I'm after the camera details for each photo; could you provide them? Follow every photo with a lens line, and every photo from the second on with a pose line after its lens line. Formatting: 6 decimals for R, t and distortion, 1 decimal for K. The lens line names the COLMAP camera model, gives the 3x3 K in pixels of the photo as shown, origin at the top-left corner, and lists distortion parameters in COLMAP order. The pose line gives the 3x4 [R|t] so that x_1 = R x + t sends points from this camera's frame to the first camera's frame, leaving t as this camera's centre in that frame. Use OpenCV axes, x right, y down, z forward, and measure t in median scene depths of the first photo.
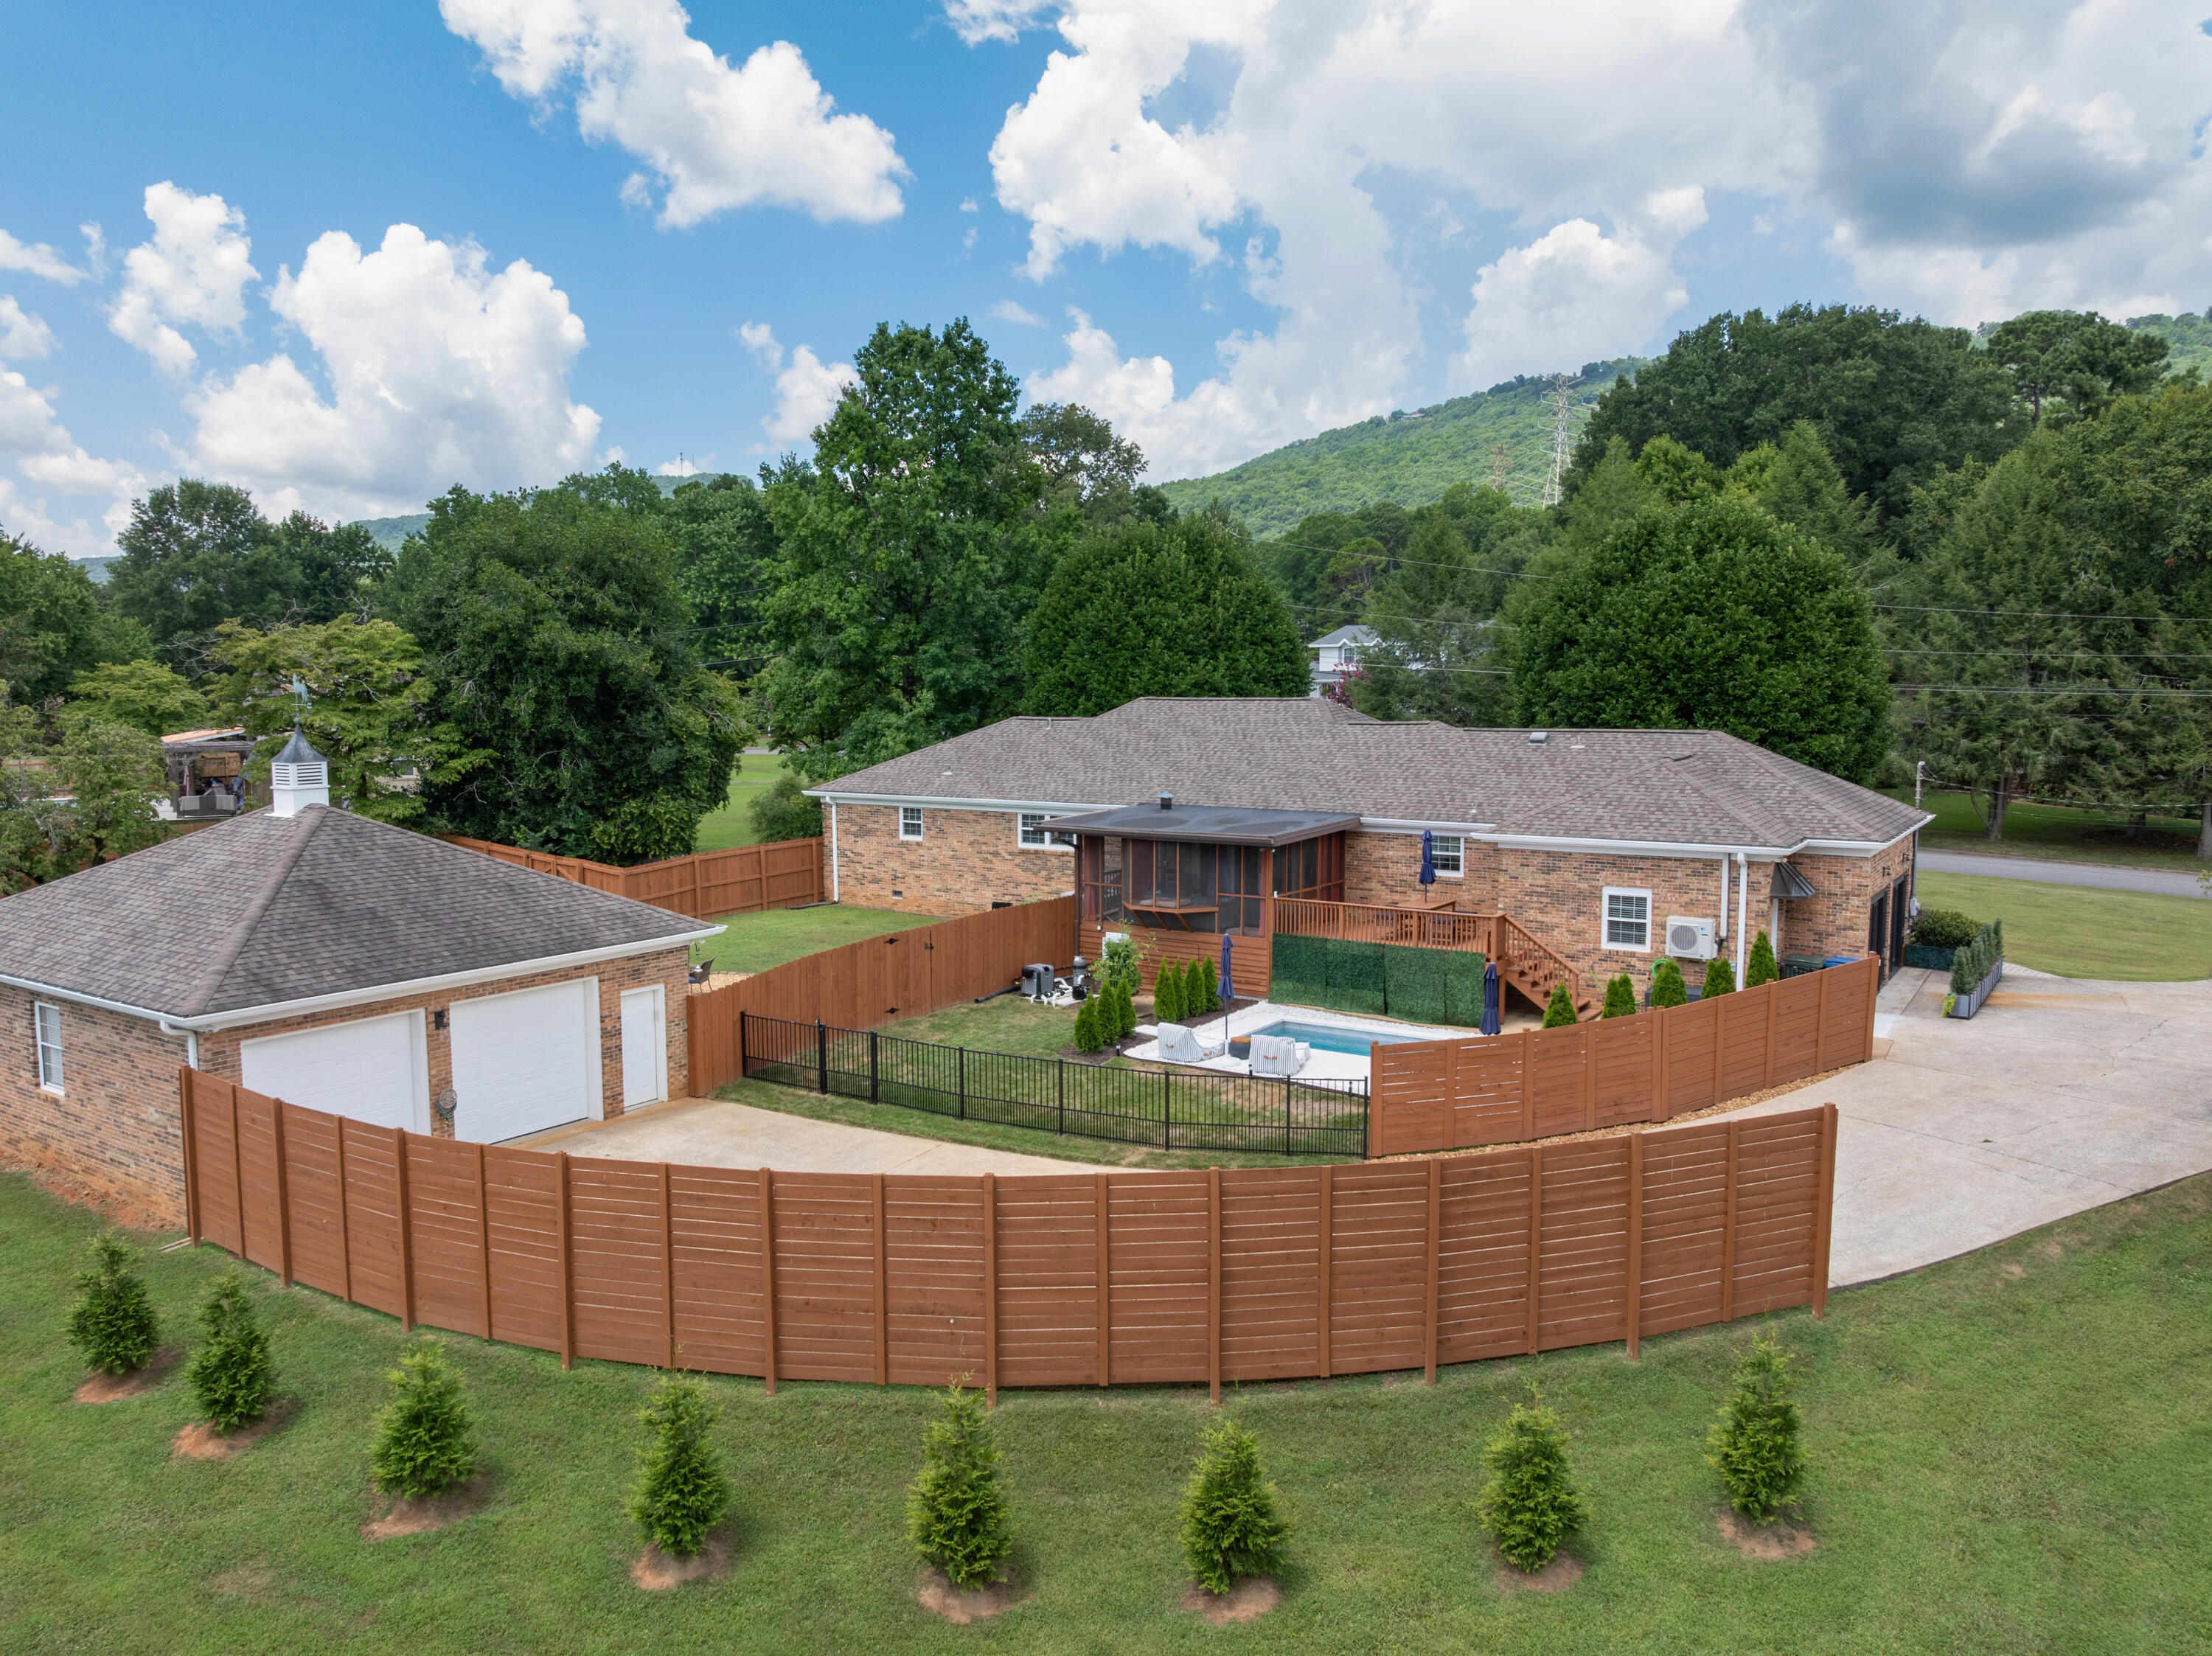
lens RADIAL K [[1573.2, 0, 1106.0], [0, 1573.2, 828.0], [0, 0, 1]] dist [-0.043091, 0.001650]
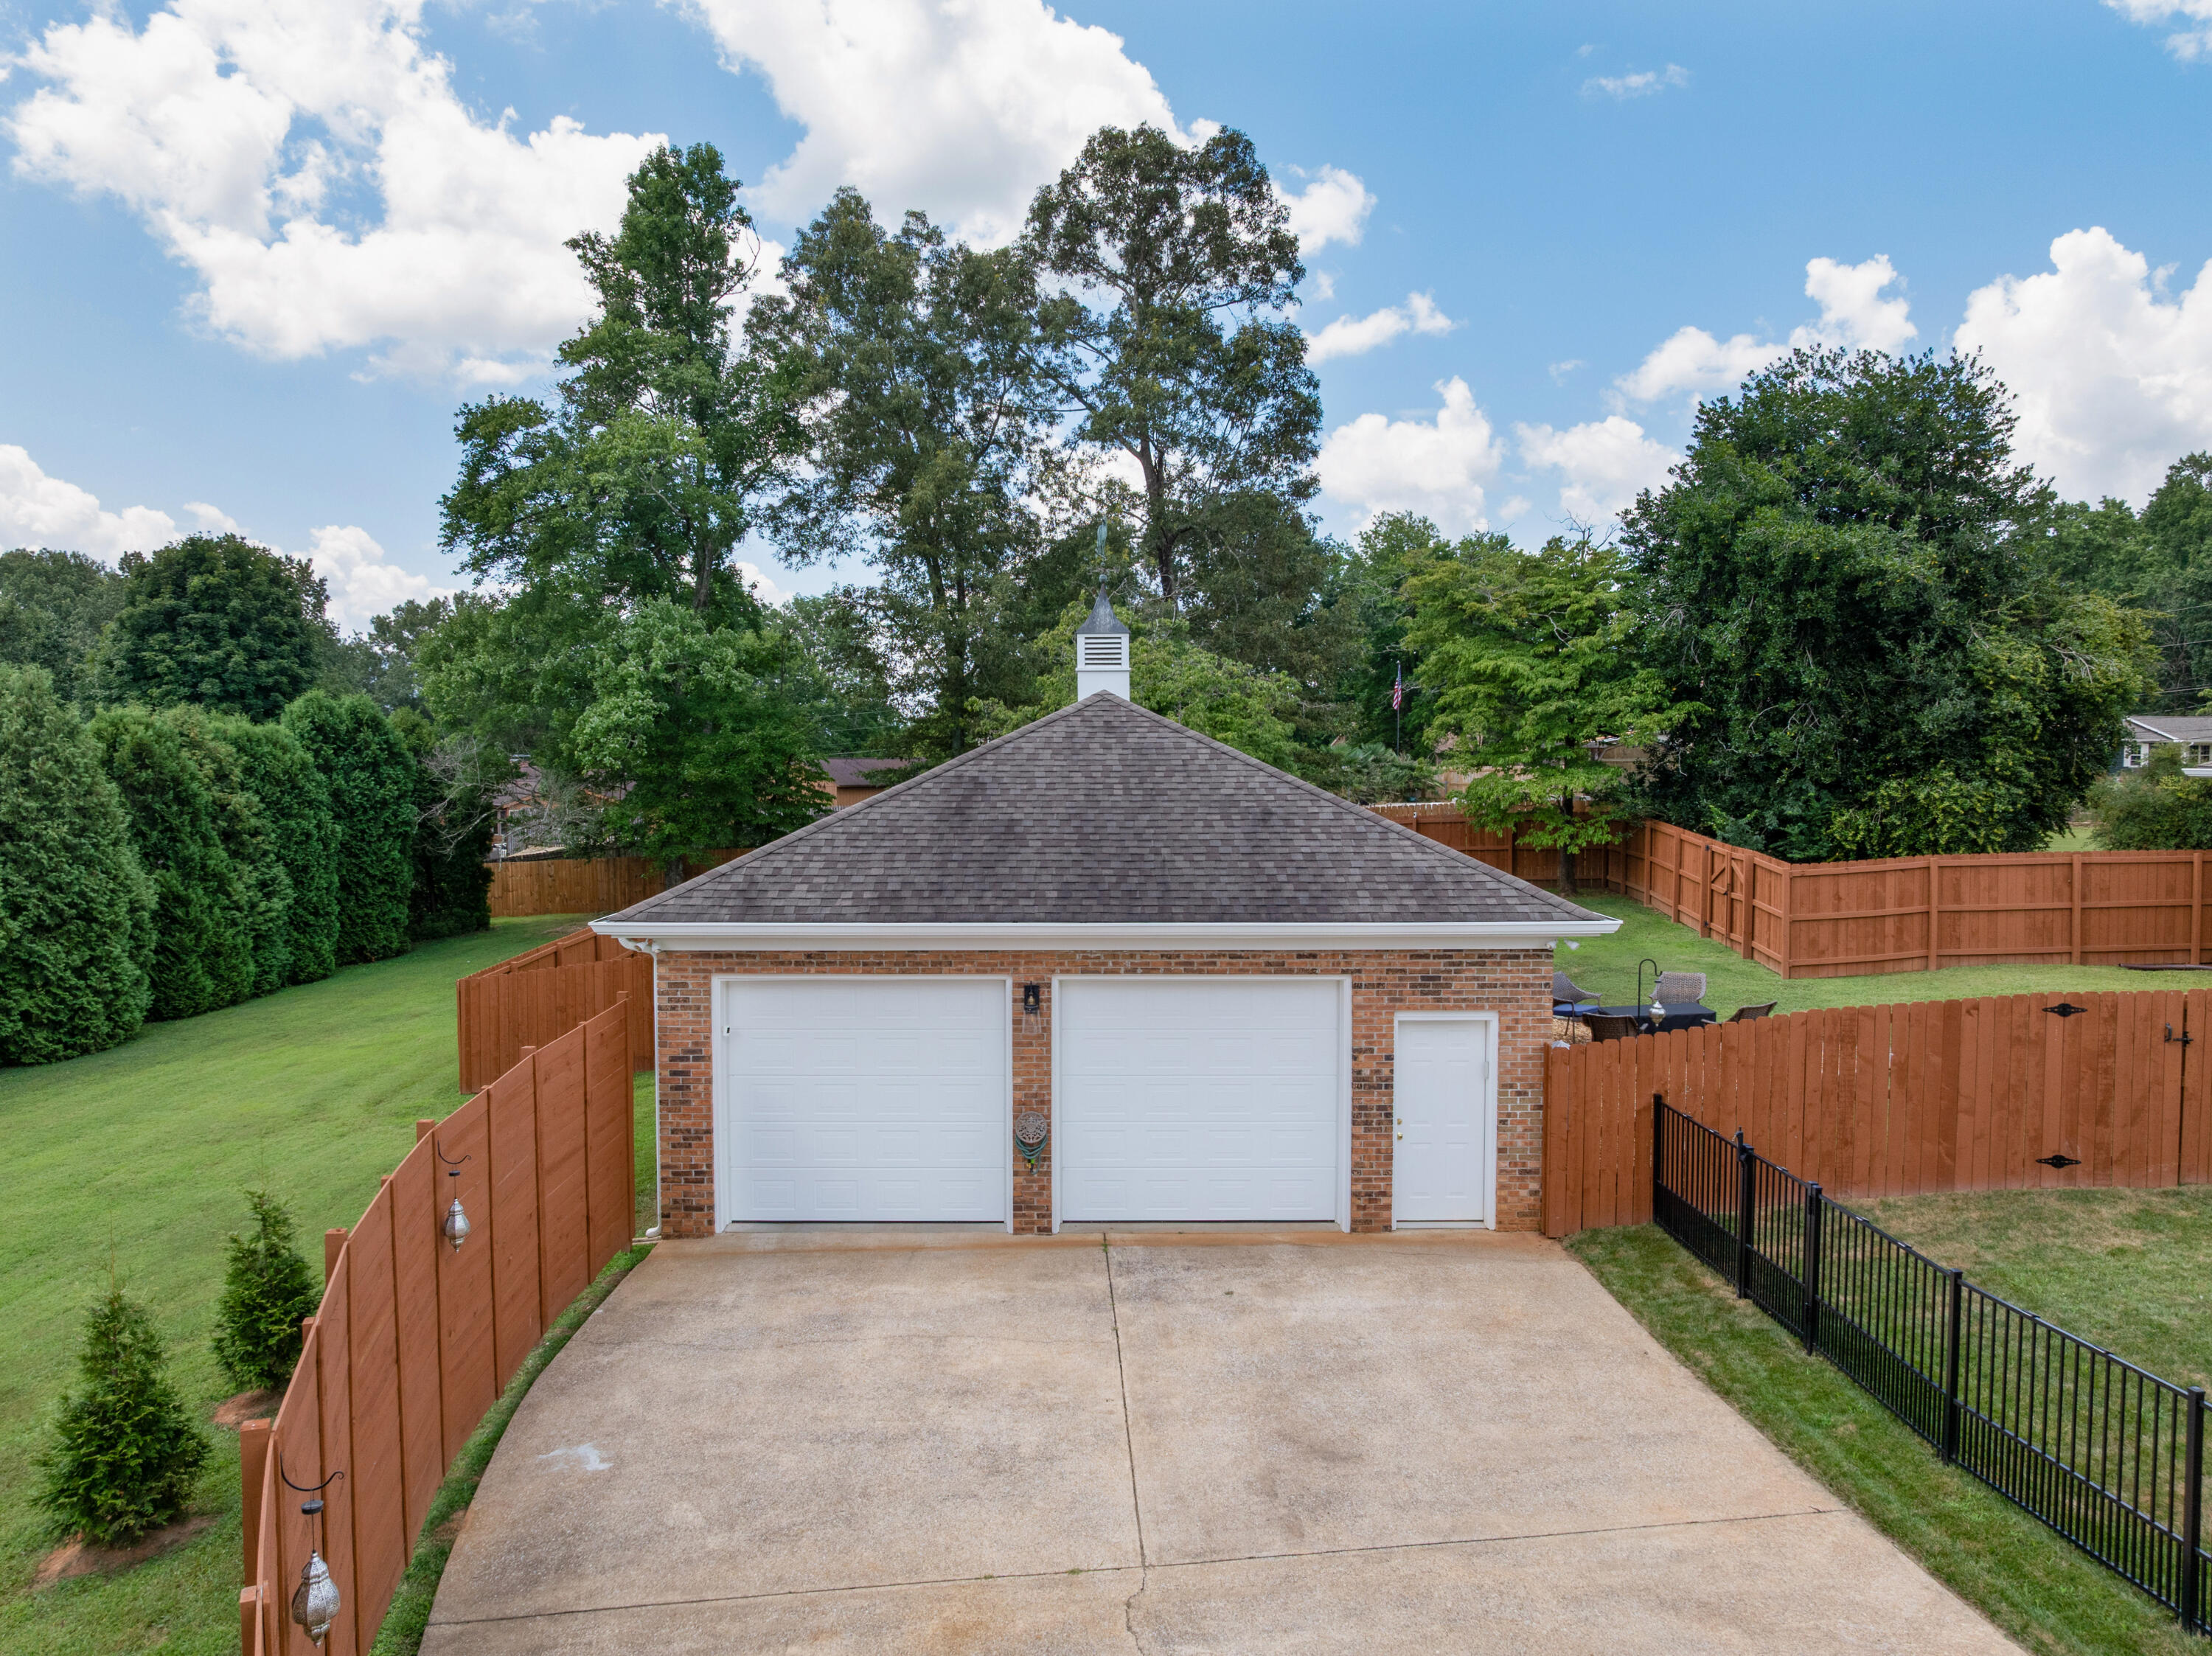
lens RADIAL K [[1573.2, 0, 1106.0], [0, 1573.2, 828.0], [0, 0, 1]] dist [-0.043091, 0.001650]
pose [[0.551533, 0.040997, -0.833145, 0.080863], [-0.076352, 0.997080, -0.001480, 0.039771], [0.830652, 0.064428, 0.553052, 0.498380]]
